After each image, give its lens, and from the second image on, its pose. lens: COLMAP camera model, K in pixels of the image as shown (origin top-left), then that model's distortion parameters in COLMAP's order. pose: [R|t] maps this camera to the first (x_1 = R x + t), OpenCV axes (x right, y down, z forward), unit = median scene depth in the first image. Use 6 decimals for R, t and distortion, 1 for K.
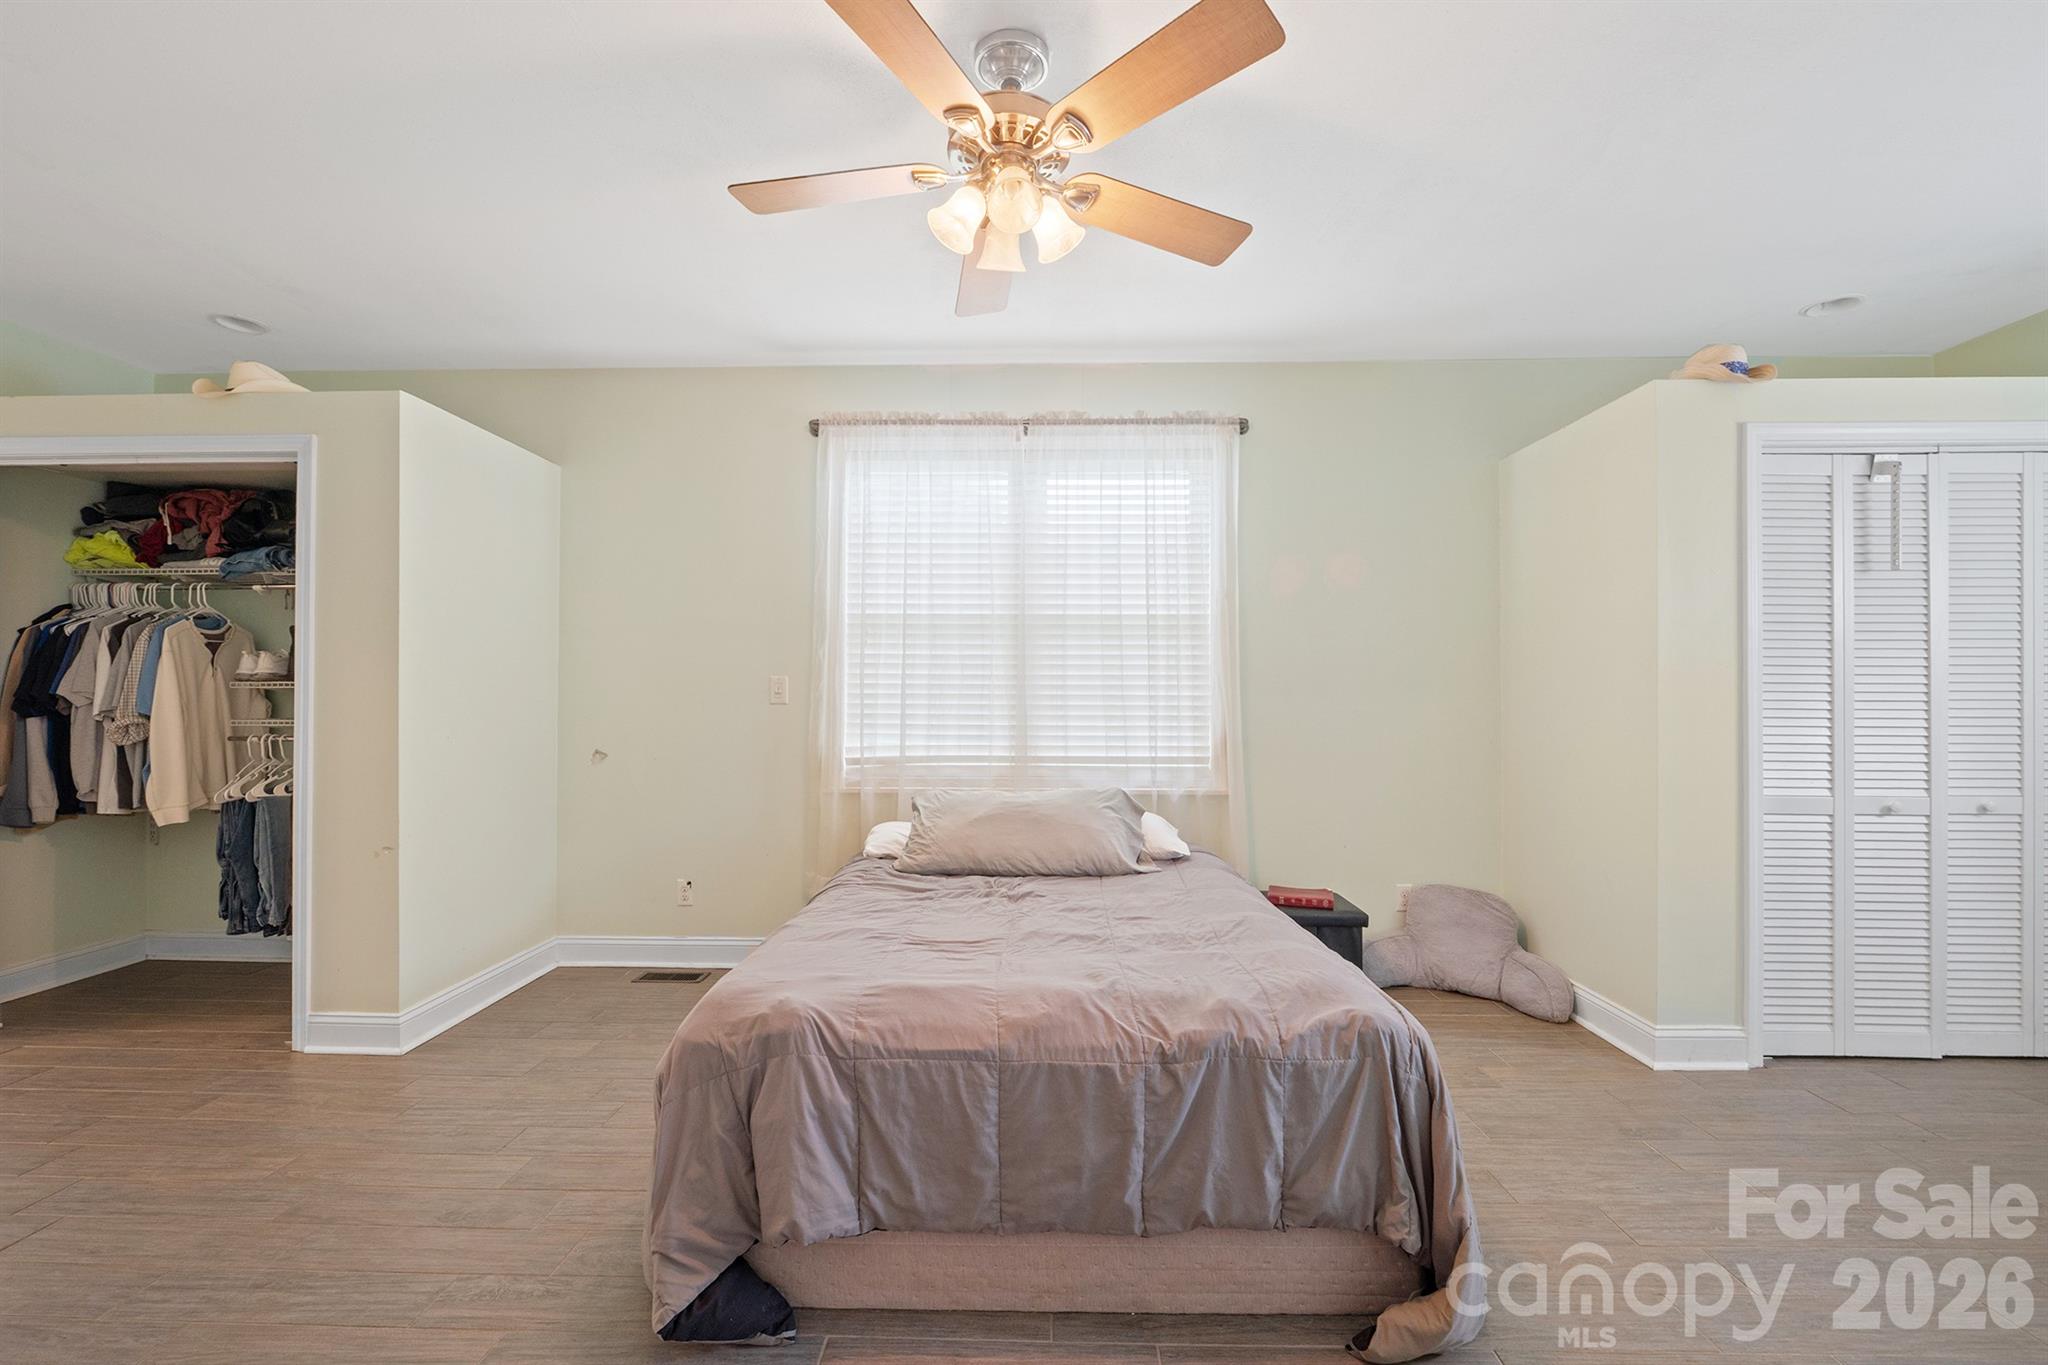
lens RADIAL K [[906.1, 0, 1003.6], [0, 906.1, 706.2], [0, 0, 1]] dist [-0.000920, -0.000160]
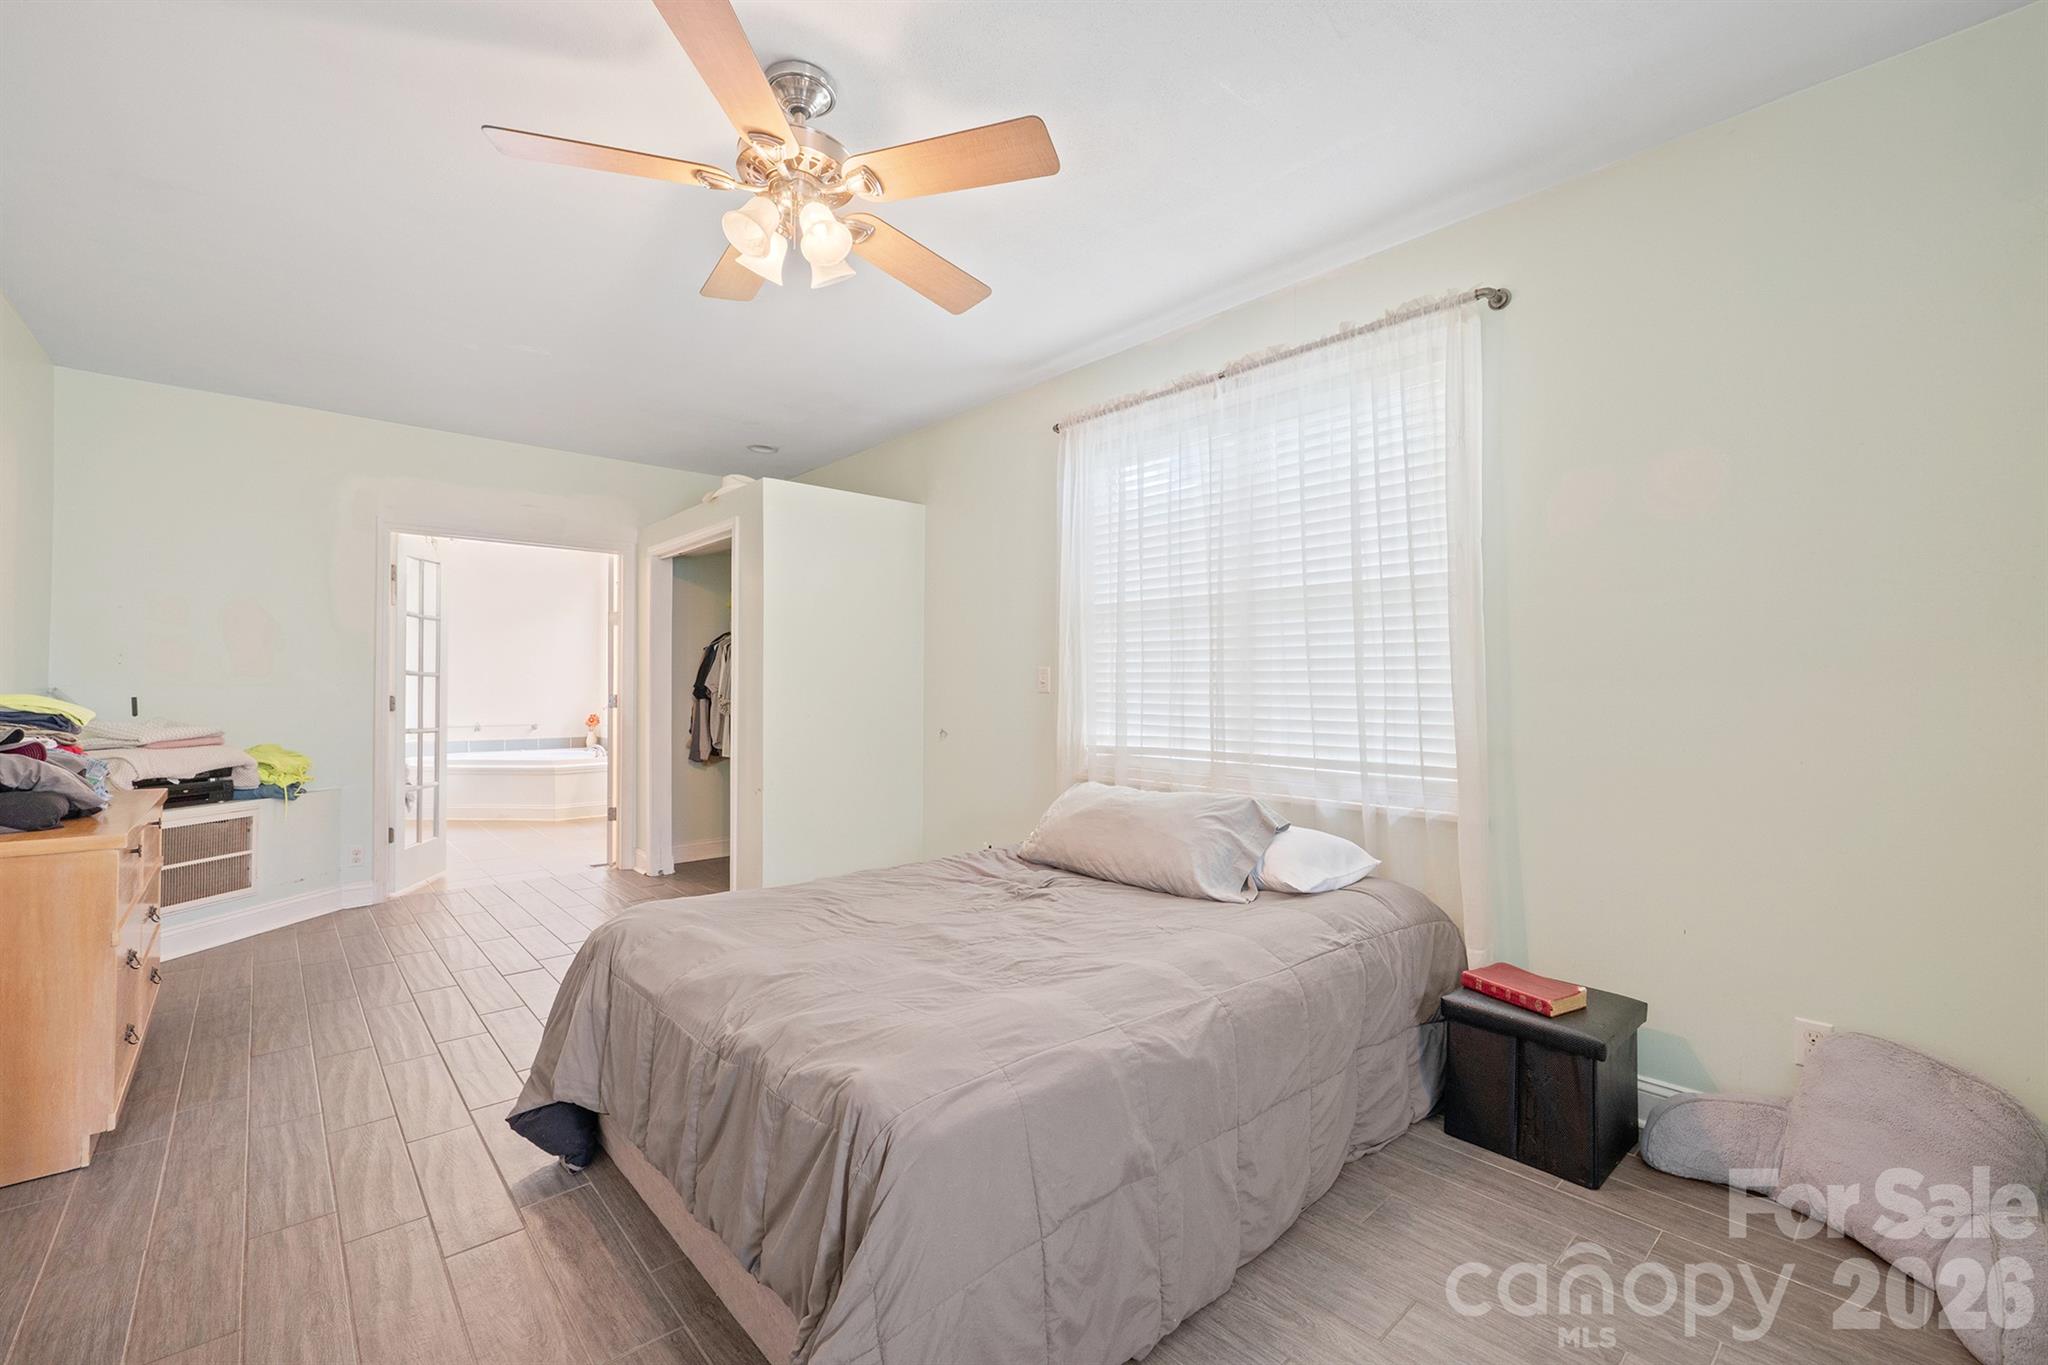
lens RADIAL K [[879.6, 0, 1016.8], [0, 879.6, 687.5], [0, 0, 1]] dist [0.000146, 0.000318]
pose [[0.673078, 0.000439, -0.739571, 0.525280], [-0.004821, 0.999981, -0.003793, -0.004728], [0.739556, 0.006118, 0.673068, 0.276454]]
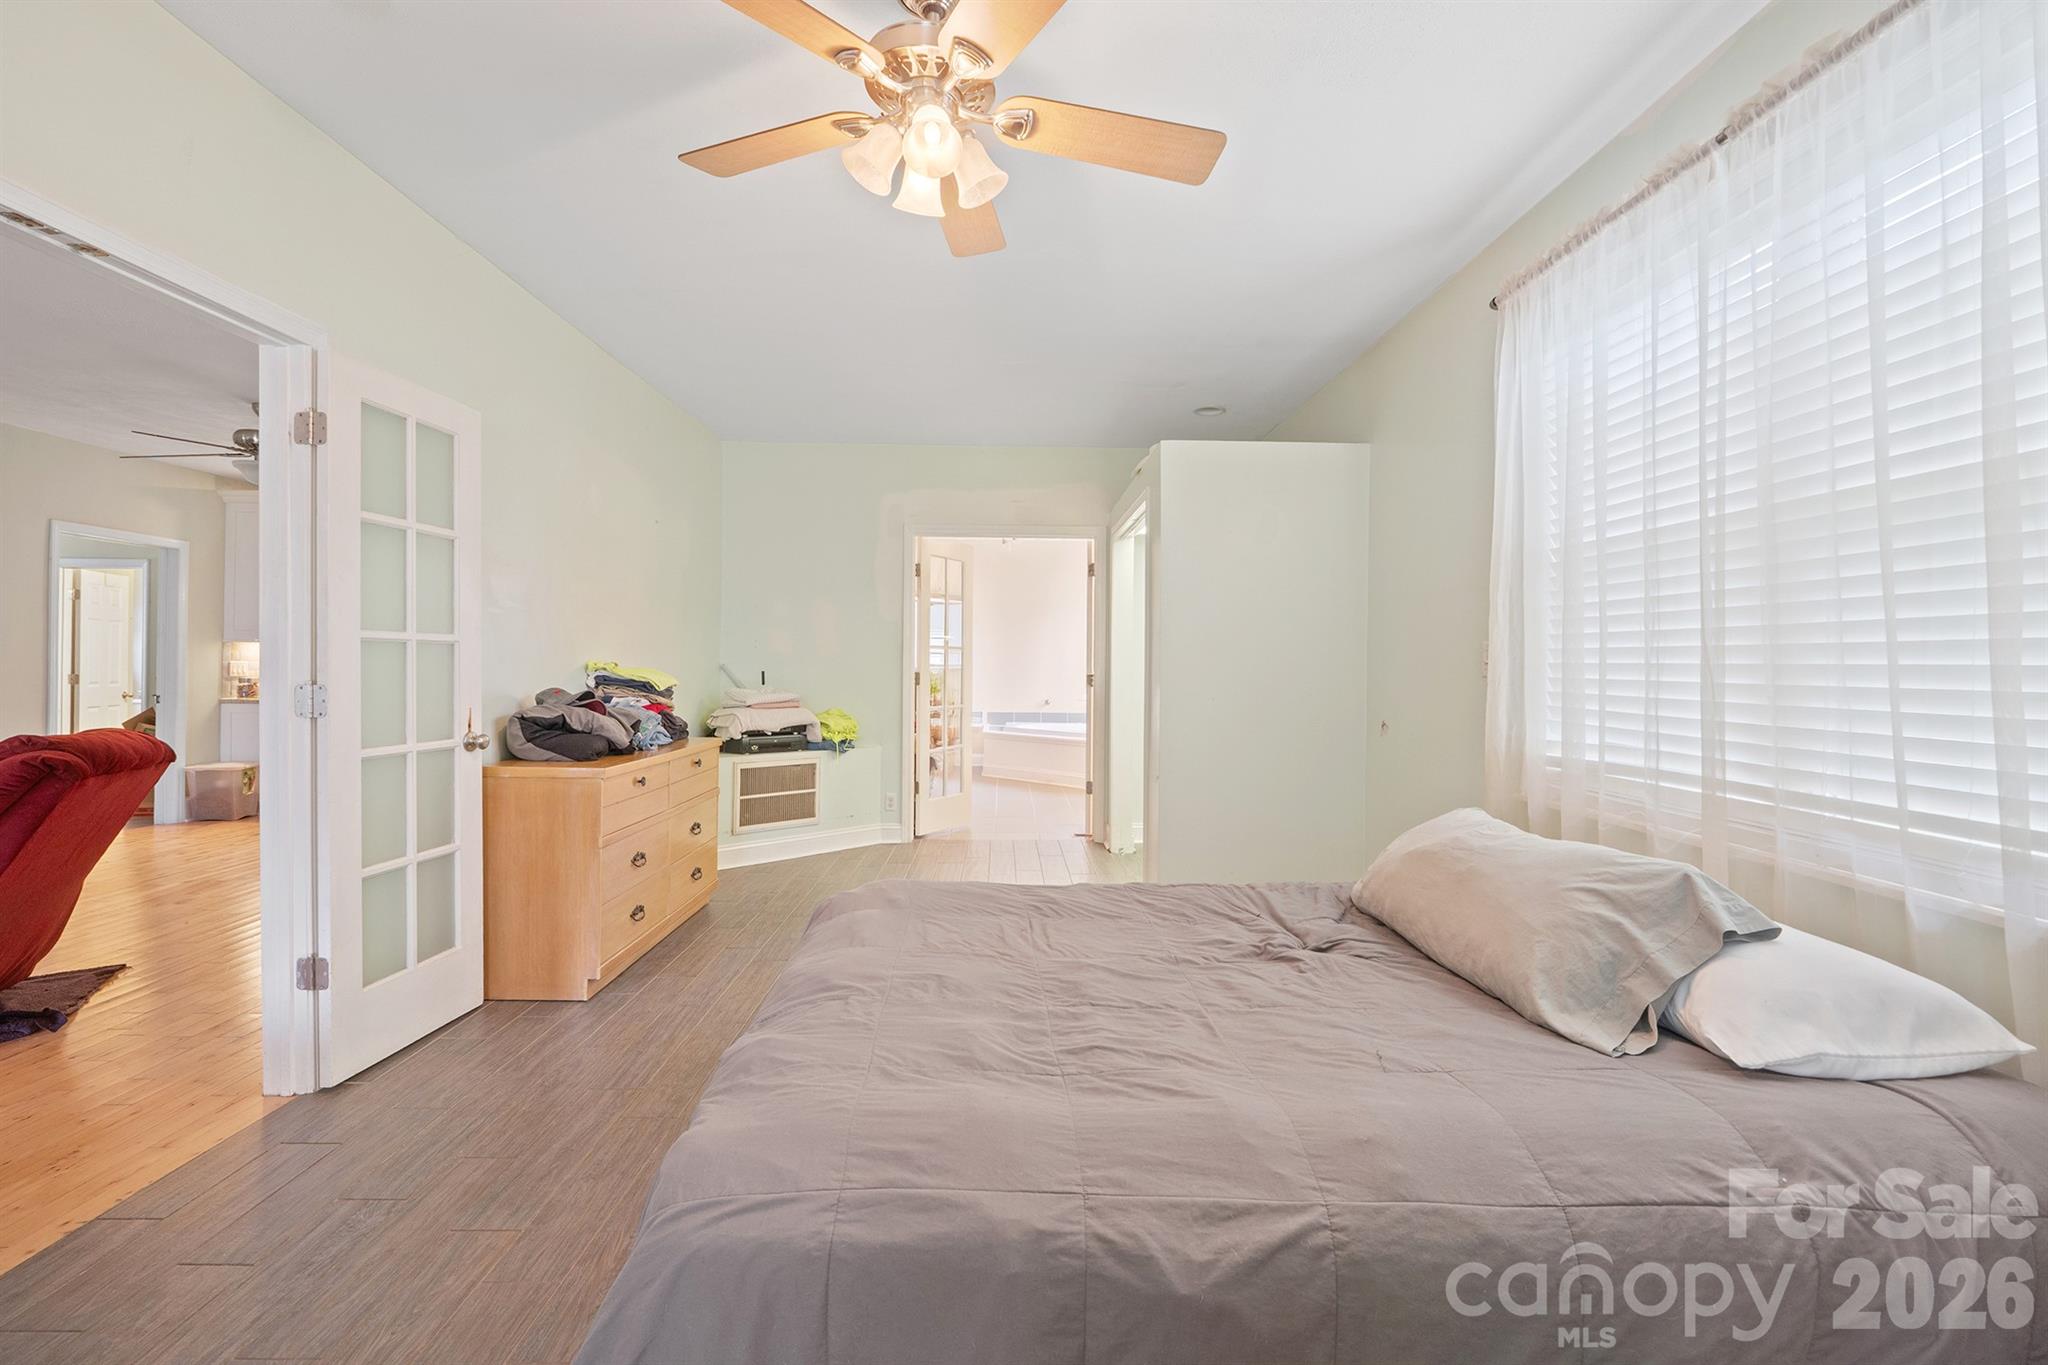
lens RADIAL K [[881.9, 0, 997.9], [0, 881.9, 662.9], [0, 0, 1]] dist [-0.004456, -0.000277]
pose [[0.023056, -0.002809, -0.999730, 0.516533], [-0.012587, 0.999916, -0.003100, -0.006548], [0.999655, 0.012655, 0.023018, 0.578647]]
